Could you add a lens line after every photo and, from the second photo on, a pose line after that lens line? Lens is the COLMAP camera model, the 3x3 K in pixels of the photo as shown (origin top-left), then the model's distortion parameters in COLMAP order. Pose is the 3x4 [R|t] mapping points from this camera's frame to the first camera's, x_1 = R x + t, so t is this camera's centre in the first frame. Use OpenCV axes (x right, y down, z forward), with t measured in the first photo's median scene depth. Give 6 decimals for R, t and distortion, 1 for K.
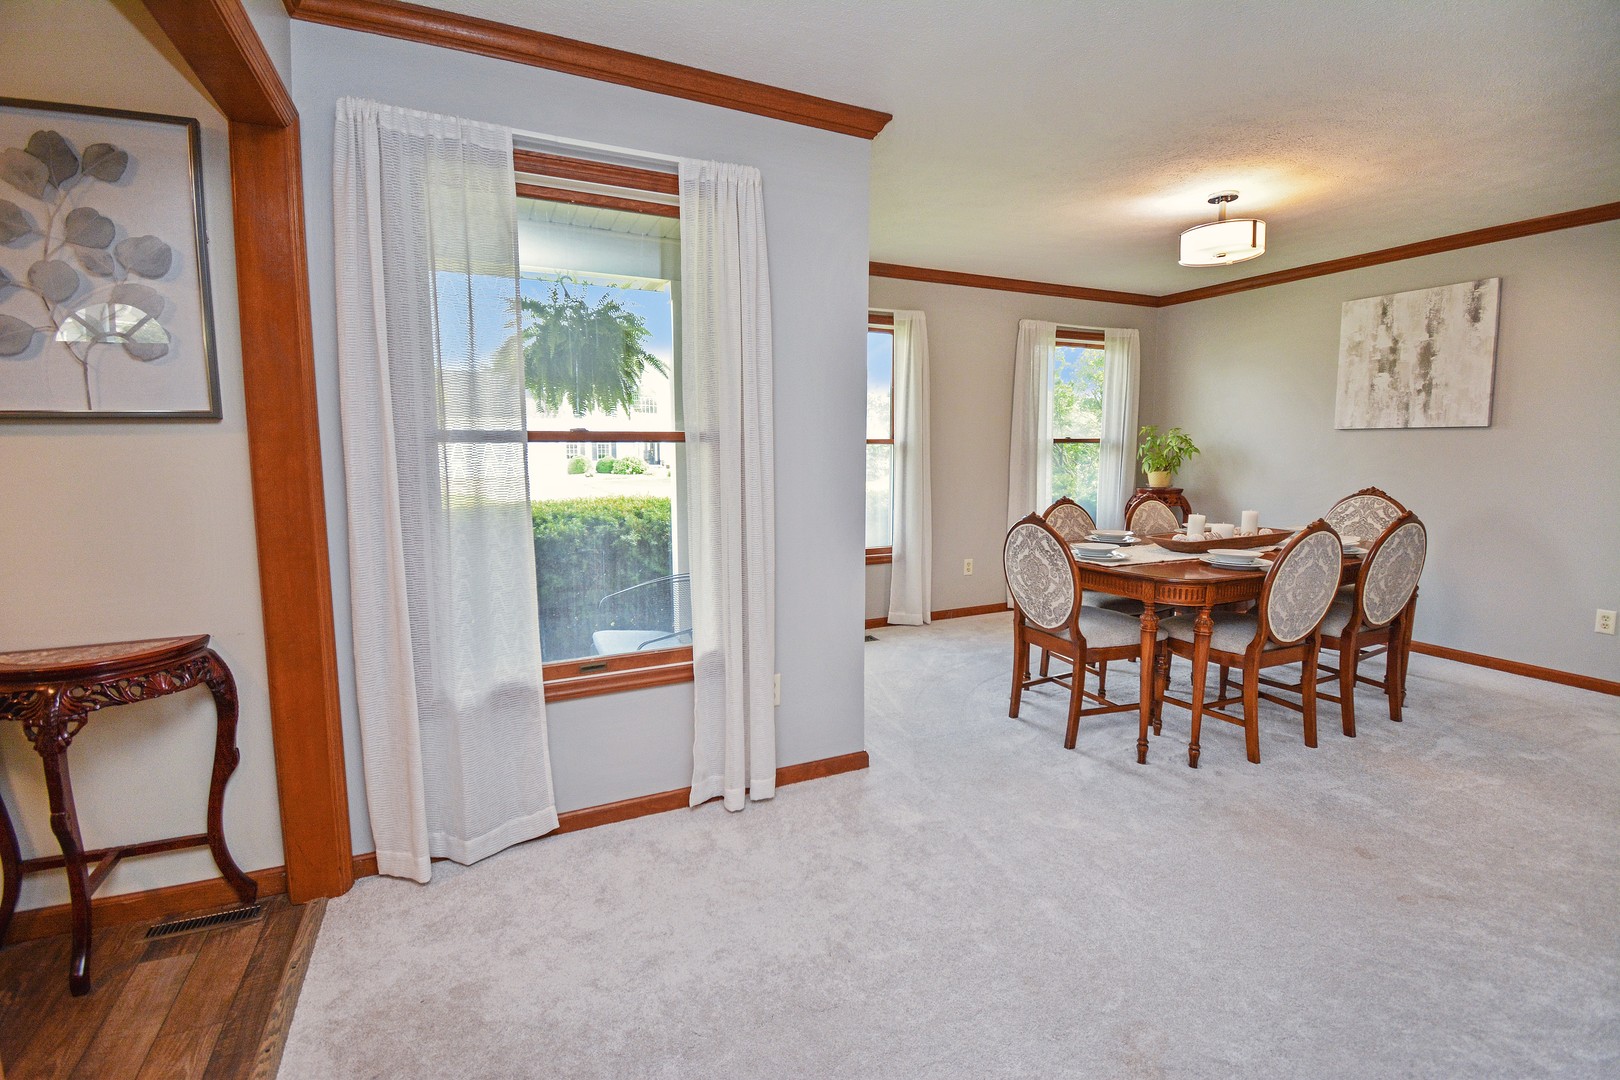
lens RADIAL K [[712.3, 0, 811.1], [0, 712.3, 516.3], [0, 0, 1]] dist [0.022323, -0.027305]
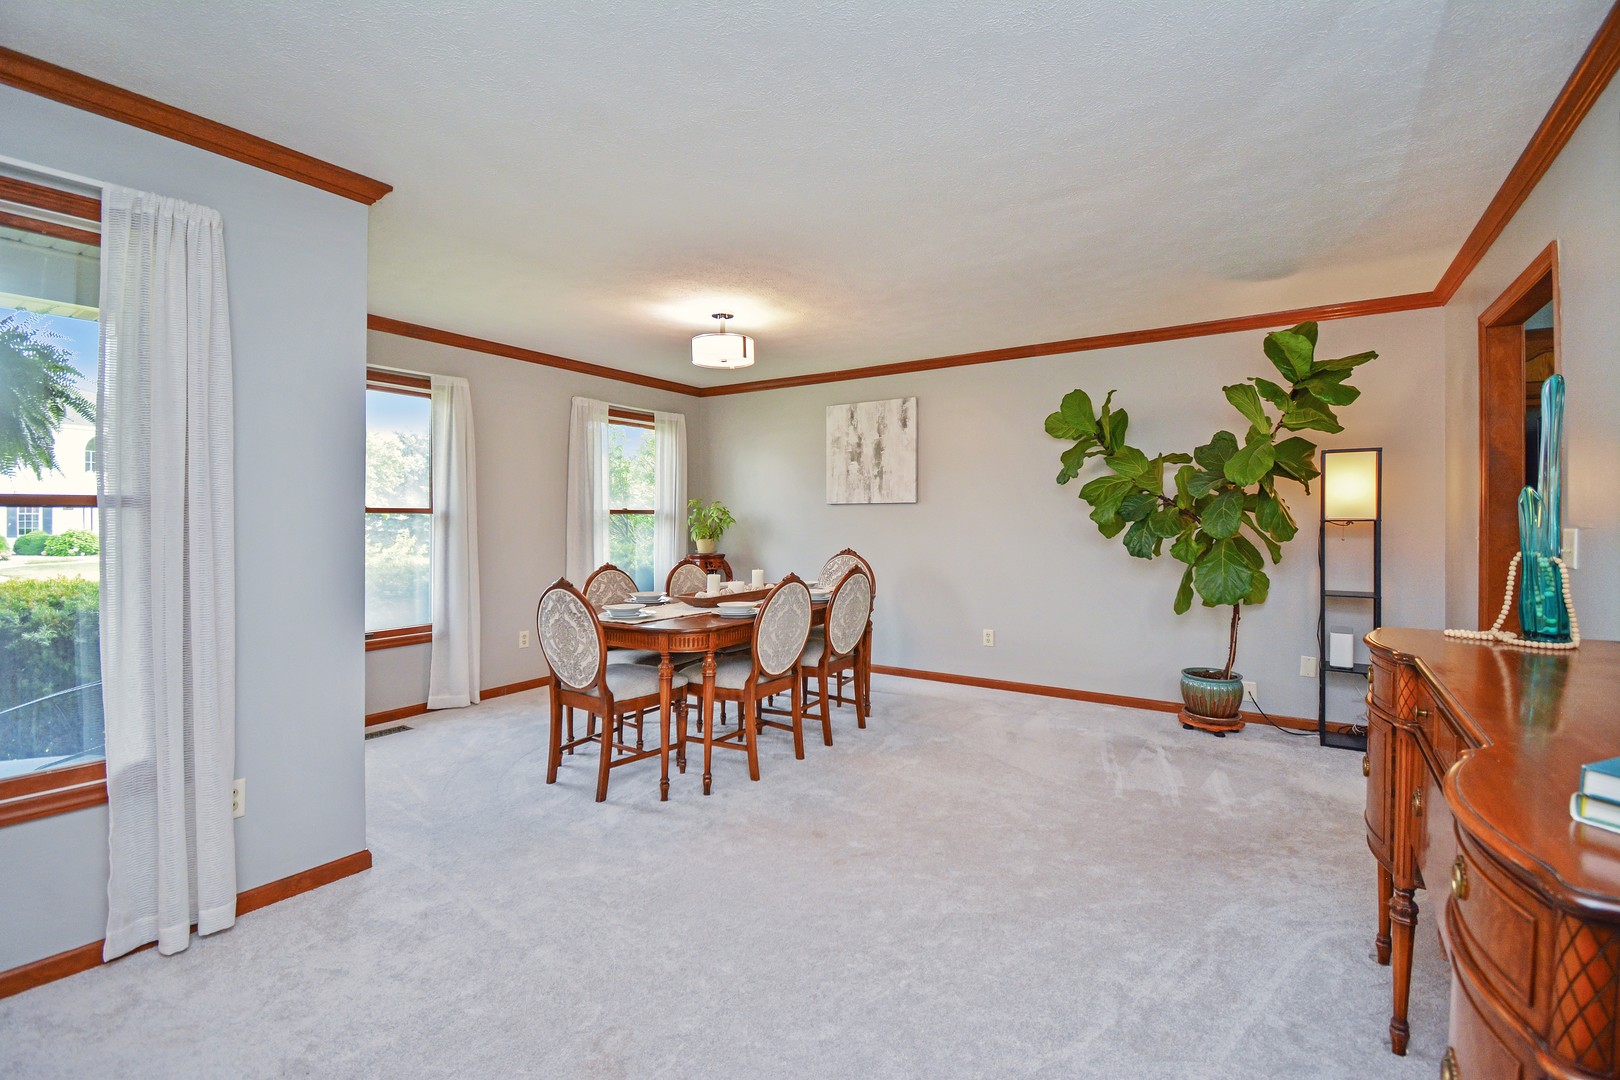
lens RADIAL K [[712.3, 0, 811.1], [0, 712.3, 516.3], [0, 0, 1]] dist [0.022323, -0.027305]
pose [[0.849343, 0.002658, 0.527834, 0.065294], [0.050266, 0.995035, -0.085894, 0.012744], [-0.525442, 0.099486, 0.844993, -0.089475]]
